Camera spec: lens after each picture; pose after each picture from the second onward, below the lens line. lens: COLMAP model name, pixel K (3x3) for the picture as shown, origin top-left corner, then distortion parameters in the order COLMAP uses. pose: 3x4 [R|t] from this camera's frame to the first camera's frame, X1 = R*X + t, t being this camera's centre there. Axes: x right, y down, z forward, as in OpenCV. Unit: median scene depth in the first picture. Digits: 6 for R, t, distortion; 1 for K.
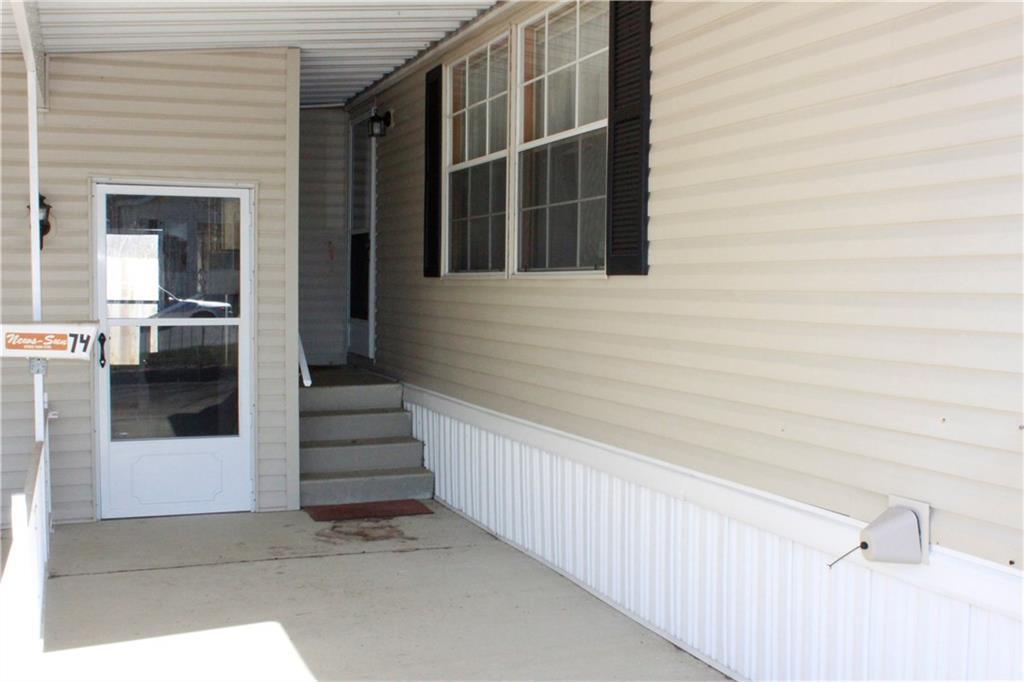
lens RADIAL K [[1127.3, 0, 512.0], [0, 1127.3, 341.0], [0, 0, 1]] dist [-0.077431, 0.004456]
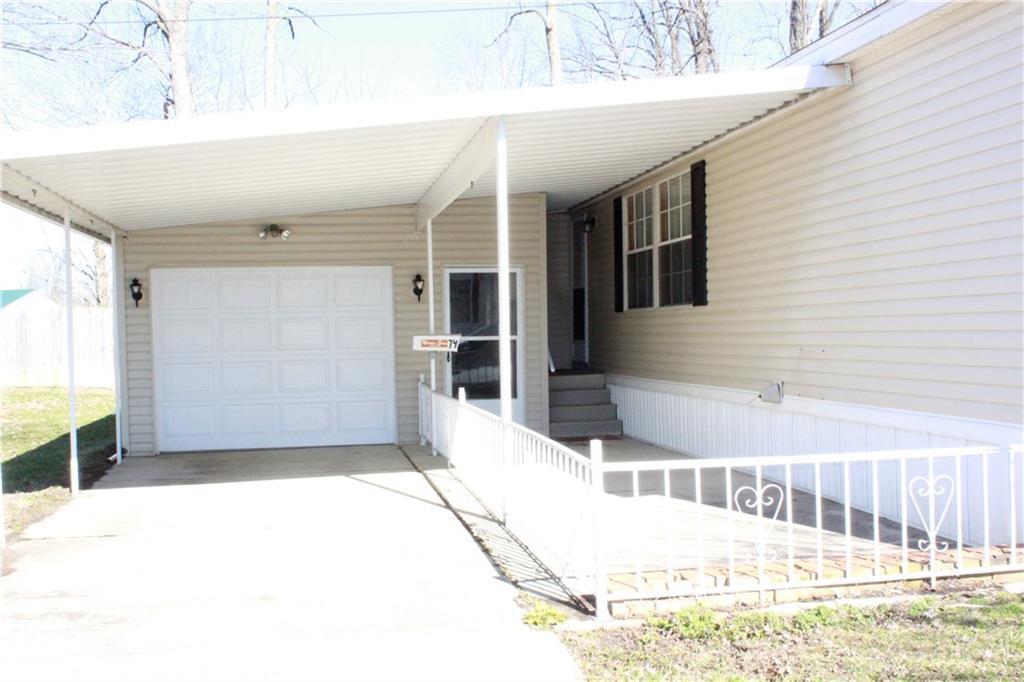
lens RADIAL K [[1127.3, 0, 512.0], [0, 1127.3, 341.0], [0, 0, 1]] dist [-0.077431, 0.004456]
pose [[0.981790, -0.022346, -0.188653, 0.112739], [0.014340, 0.998942, -0.043698, 0.074612], [0.189430, 0.040197, 0.981071, -0.906389]]
